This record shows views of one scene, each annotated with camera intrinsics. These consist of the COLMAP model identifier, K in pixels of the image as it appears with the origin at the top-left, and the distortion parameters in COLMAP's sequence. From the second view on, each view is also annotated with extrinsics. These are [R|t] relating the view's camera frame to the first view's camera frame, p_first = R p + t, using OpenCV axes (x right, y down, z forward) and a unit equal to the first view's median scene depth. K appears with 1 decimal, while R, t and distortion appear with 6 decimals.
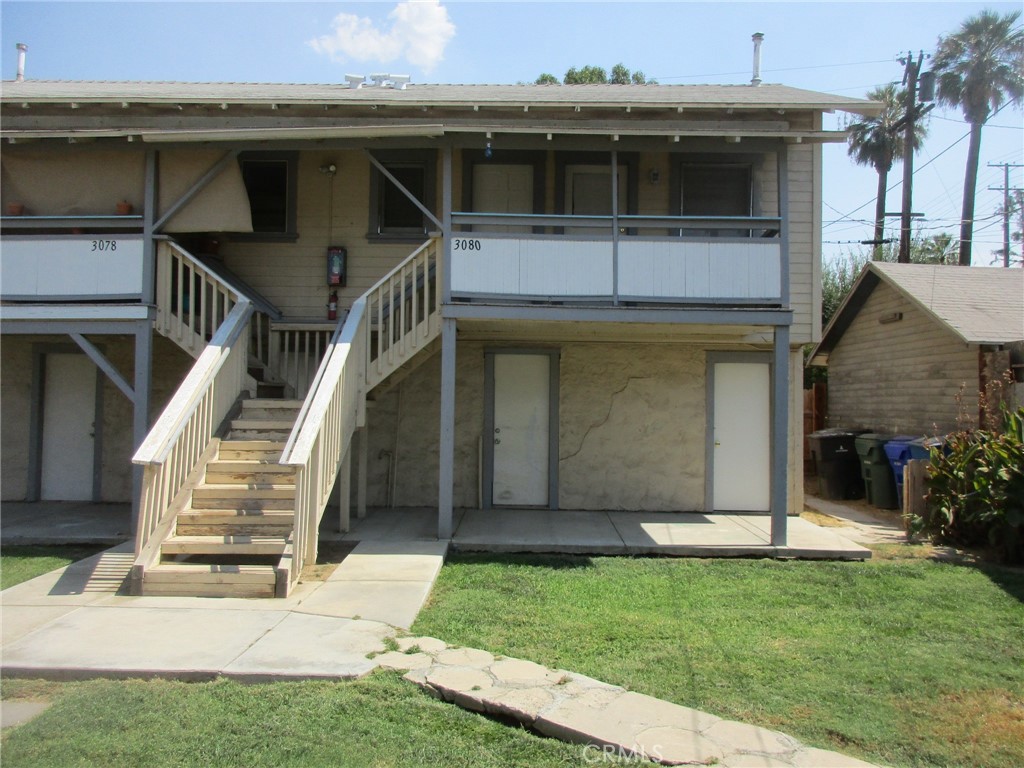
lens RADIAL K [[773.9, 0, 516.0], [0, 773.9, 383.0], [0, 0, 1]] dist [-0.006497, -0.005975]
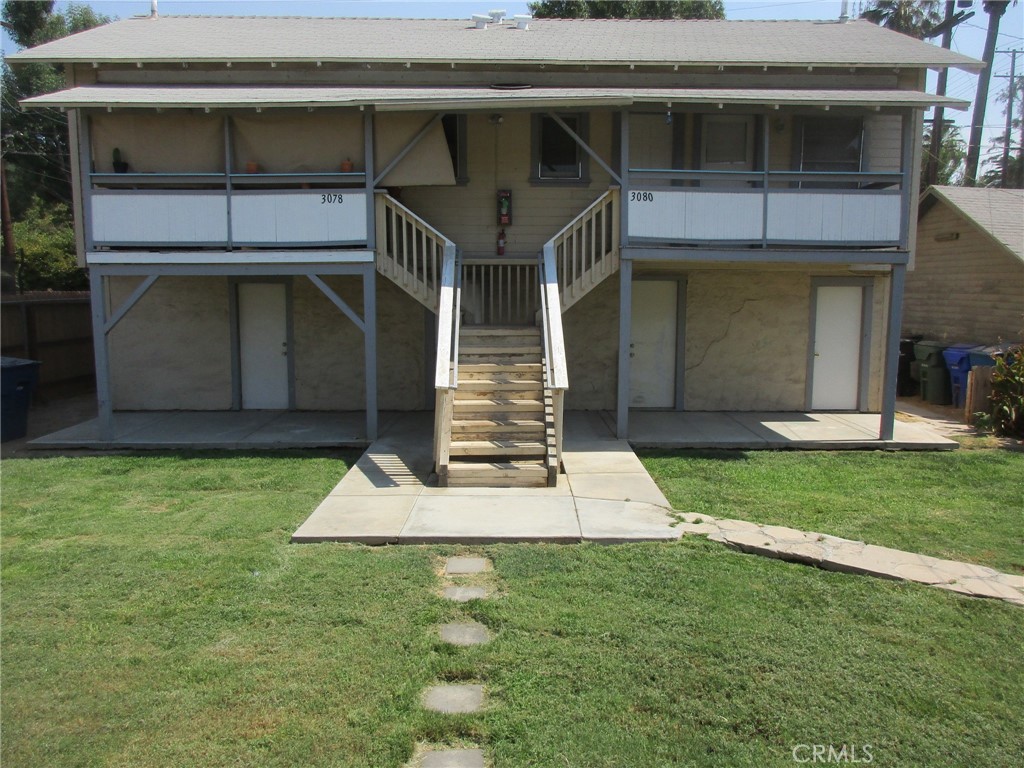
lens RADIAL K [[773.9, 0, 508.3], [0, 773.9, 385.0], [0, 0, 1]] dist [-0.006497, -0.005975]
pose [[0.999710, -0.012772, 0.020410, -0.282627], [0.009606, 0.988897, 0.148295, -0.066911], [-0.022077, -0.148056, 0.988733, -0.207773]]
